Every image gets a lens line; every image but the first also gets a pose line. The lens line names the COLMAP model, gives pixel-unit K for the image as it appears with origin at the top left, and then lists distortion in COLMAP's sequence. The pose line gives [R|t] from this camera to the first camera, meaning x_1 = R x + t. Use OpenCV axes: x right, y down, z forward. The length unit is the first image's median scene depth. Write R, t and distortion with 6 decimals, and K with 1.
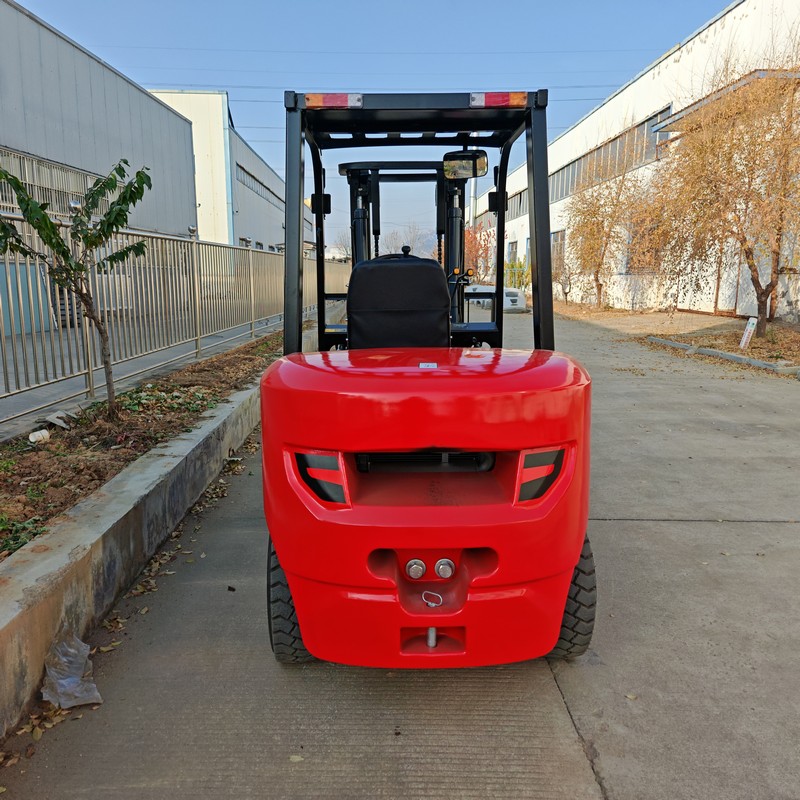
lens RADIAL K [[717.2, 0, 391.8], [0, 717.2, 401.1], [0, 0, 1]] dist [0.109430, -0.132854]
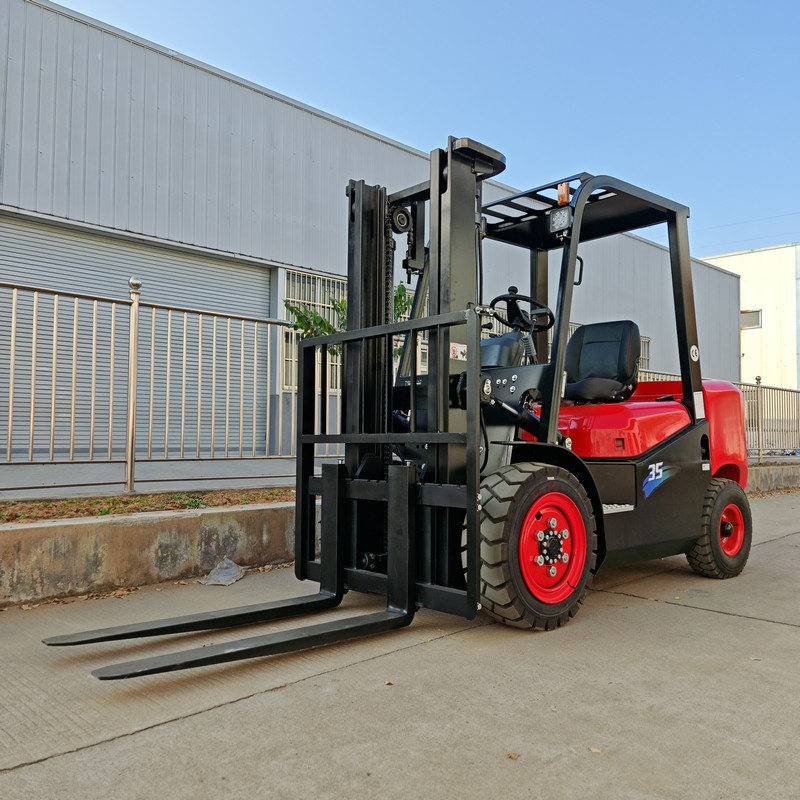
lens RADIAL K [[717.2, 0, 391.8], [0, 717.2, 401.1], [0, 0, 1]] dist [0.109430, -0.132854]
pose [[0.712014, -0.029174, -0.701559, 0.501192], [-0.129599, 0.976510, -0.172139, 0.103629], [0.690101, 0.213486, 0.691508, 0.134265]]
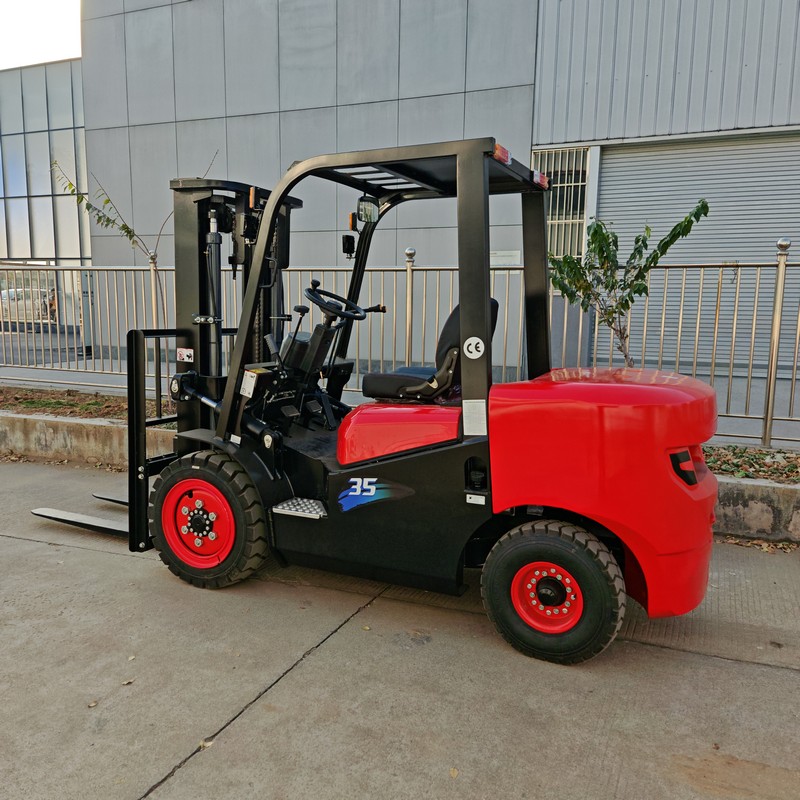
lens RADIAL K [[728.6, 0, 400.0], [0, 728.6, 400.0], [0, 0, 1]] dist [0.062131, -0.024202]
pose [[-0.369213, 0.115674, -0.922118, 0.758243], [-0.176836, 0.965351, 0.191902, -0.194894], [0.912366, 0.233916, -0.335965, 1.073057]]
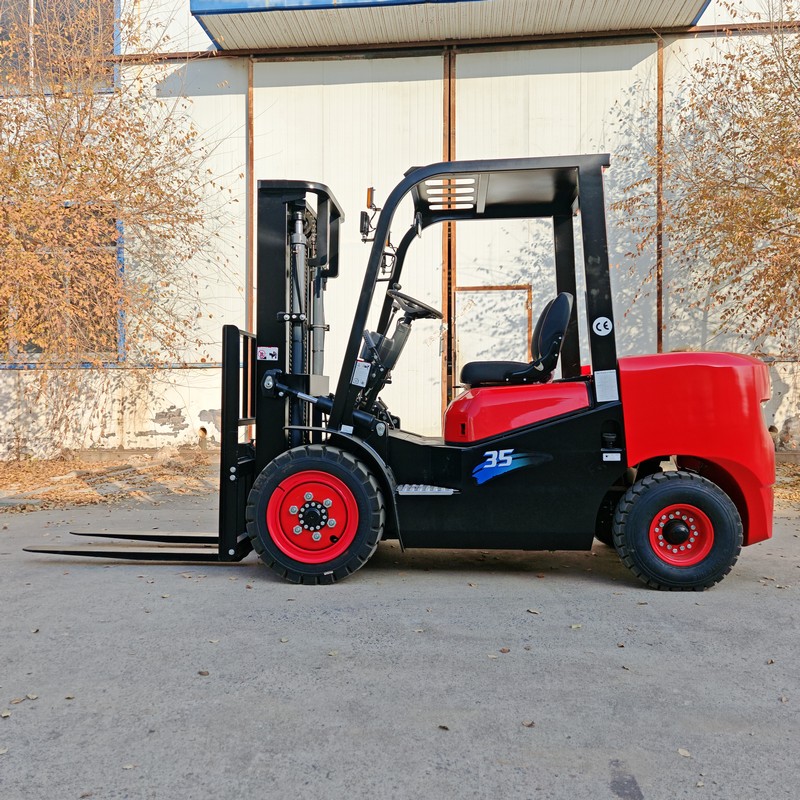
lens RADIAL K [[728.6, 0, 400.0], [0, 728.6, 400.0], [0, 0, 1]] dist [0.062131, -0.024202]
pose [[-0.016651, 0.011177, -0.999799, 0.886361], [-0.174606, 0.984540, 0.013915, -0.036996], [0.984498, 0.174802, -0.014442, 0.745969]]
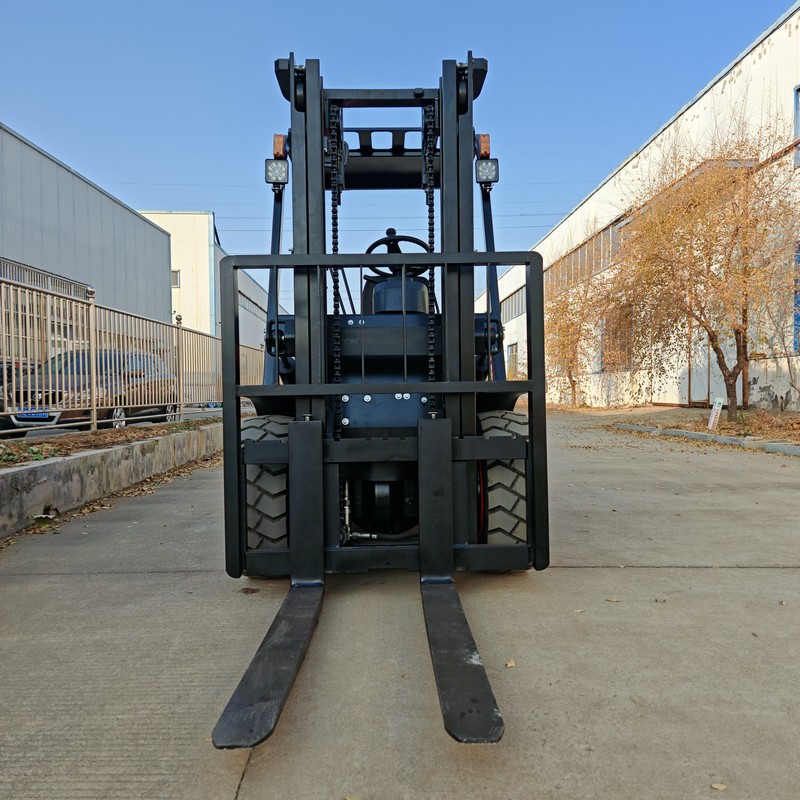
lens RADIAL K [[717.2, 0, 391.8], [0, 717.2, 401.1], [0, 0, 1]] dist [0.109430, -0.132854]
pose [[0.999929, -0.010990, 0.004601, 0.178085], [0.011586, 0.986978, -0.160440, 0.095446], [-0.002778, 0.160482, 0.987035, 0.196061]]
